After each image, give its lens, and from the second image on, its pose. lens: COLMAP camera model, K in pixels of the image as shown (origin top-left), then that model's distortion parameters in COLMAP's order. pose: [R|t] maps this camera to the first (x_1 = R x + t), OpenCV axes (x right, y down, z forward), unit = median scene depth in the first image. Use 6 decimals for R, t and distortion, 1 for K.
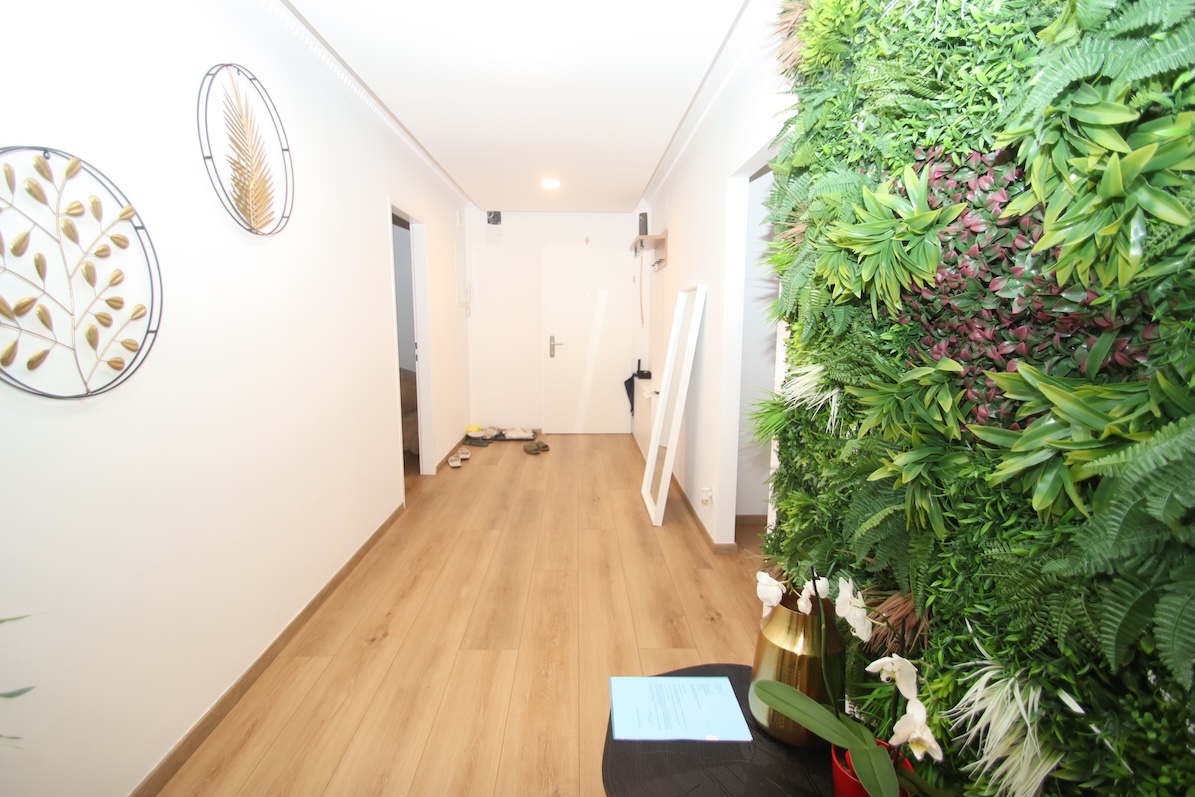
lens RADIAL K [[552.1, 0, 600.5], [0, 552.1, 396.3], [0, 0, 1]] dist [0.000756, 0.000029]
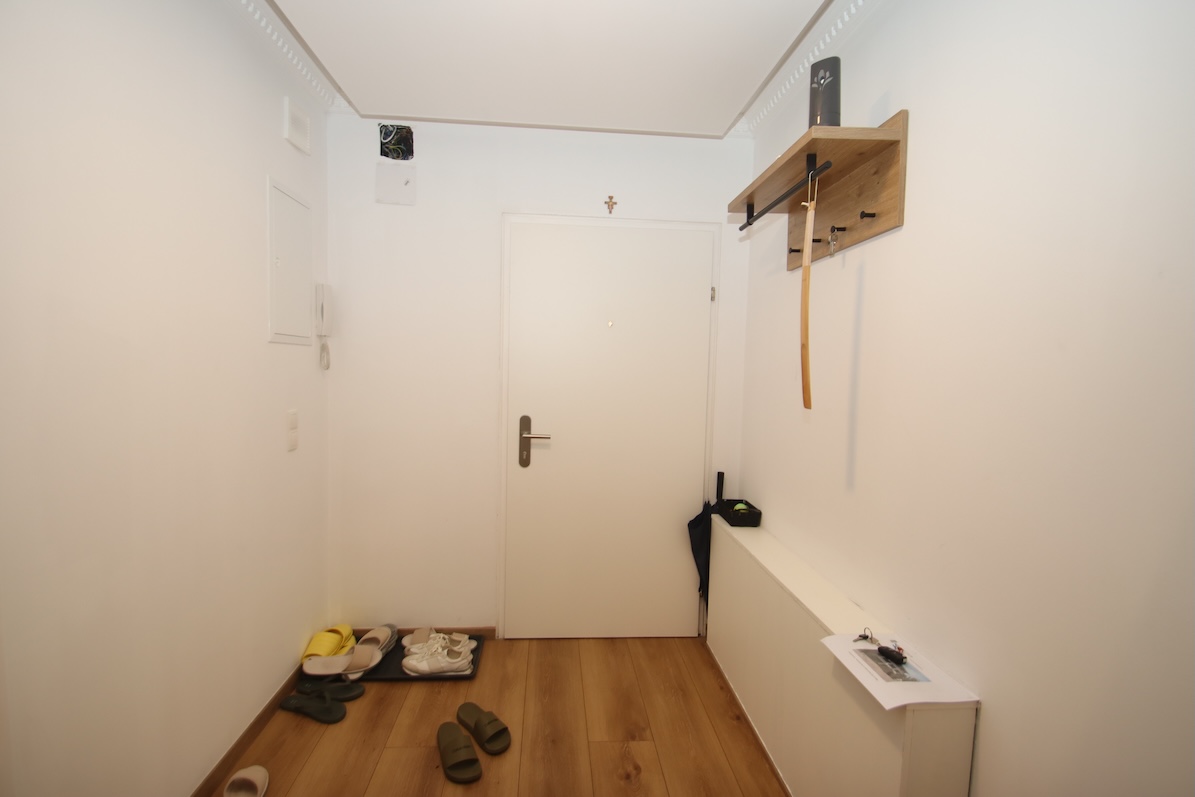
lens RADIAL K [[552.1, 0, 594.4], [0, 552.1, 400.6], [0, 0, 1]] dist [0.000756, 0.000029]
pose [[0.999198, 0.018237, 0.035659, -0.049257], [-0.015331, 0.996668, -0.080114, -0.089260], [-0.037002, 0.079503, 0.996148, 0.565571]]
